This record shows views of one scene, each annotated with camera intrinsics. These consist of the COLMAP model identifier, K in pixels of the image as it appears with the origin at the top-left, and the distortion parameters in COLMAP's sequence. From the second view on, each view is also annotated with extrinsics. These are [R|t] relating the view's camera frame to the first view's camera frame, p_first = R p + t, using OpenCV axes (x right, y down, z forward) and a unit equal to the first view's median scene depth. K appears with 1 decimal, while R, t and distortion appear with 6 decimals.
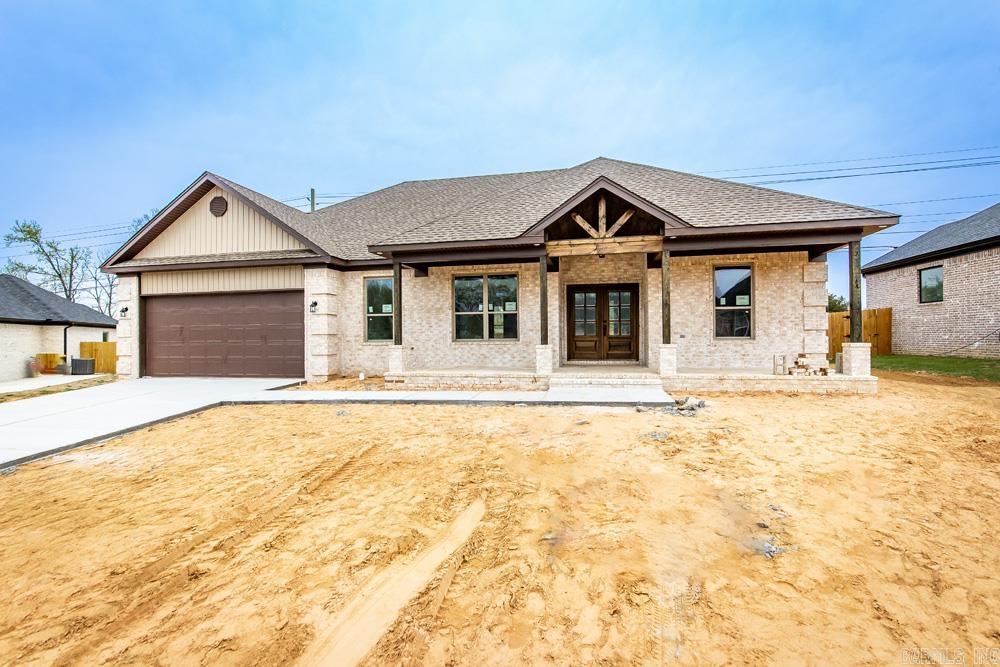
lens RADIAL K [[484.3, 0, 494.4], [0, 484.3, 334.2], [0, 0, 1]] dist [0.001051, 0.000100]
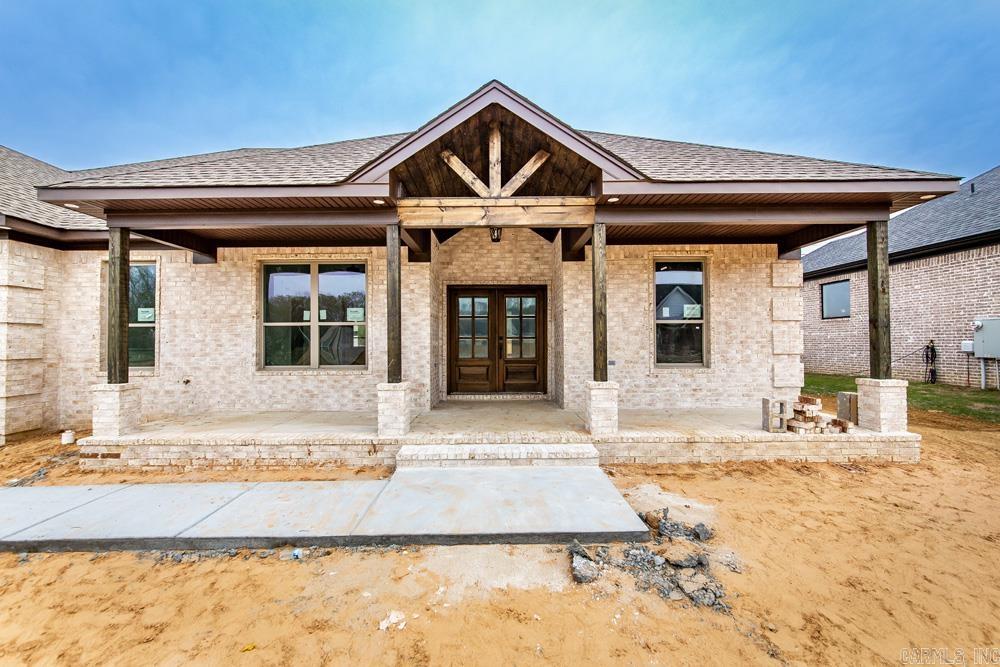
lens RADIAL K [[429.2, 0, 500.0], [0, 429.2, 333.5], [0, 0, 1]] dist [-0.001461, -0.000098]
pose [[0.976430, 0.007737, 0.215696, 0.098746], [-0.003524, 0.999796, -0.019910, -0.022276], [-0.215806, 0.018680, 0.976258, 0.416438]]
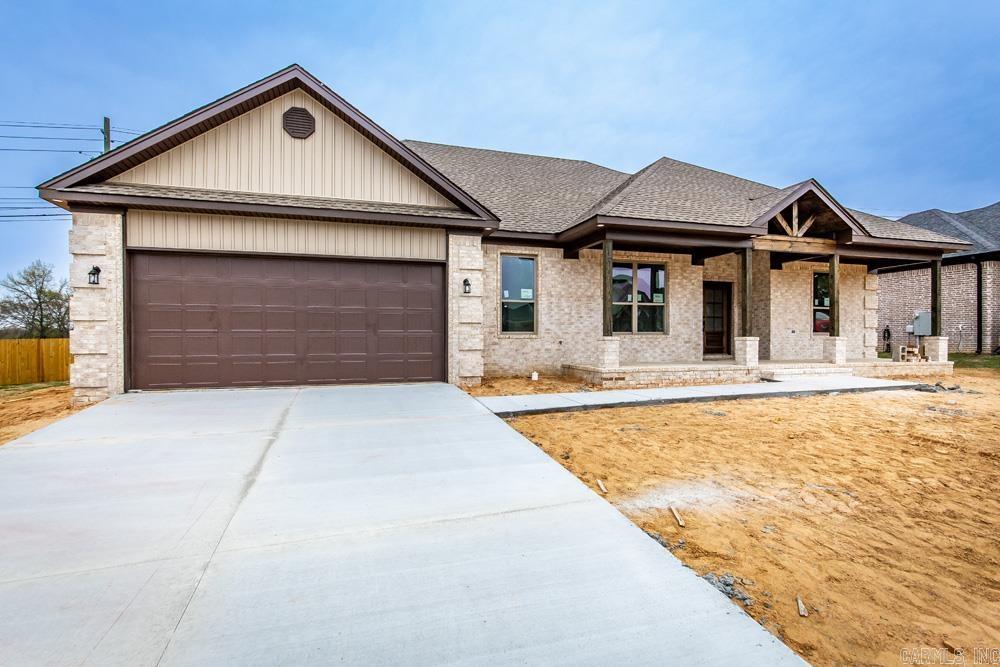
lens RADIAL K [[505.4, 0, 498.4], [0, 505.4, 338.3], [0, 0, 1]] dist [0.003049, 0.000020]
pose [[0.863146, 0.009225, 0.504870, -0.746200], [-0.007688, 0.999957, -0.005127, 0.029201], [-0.504896, 0.000544, 0.863180, 0.306125]]
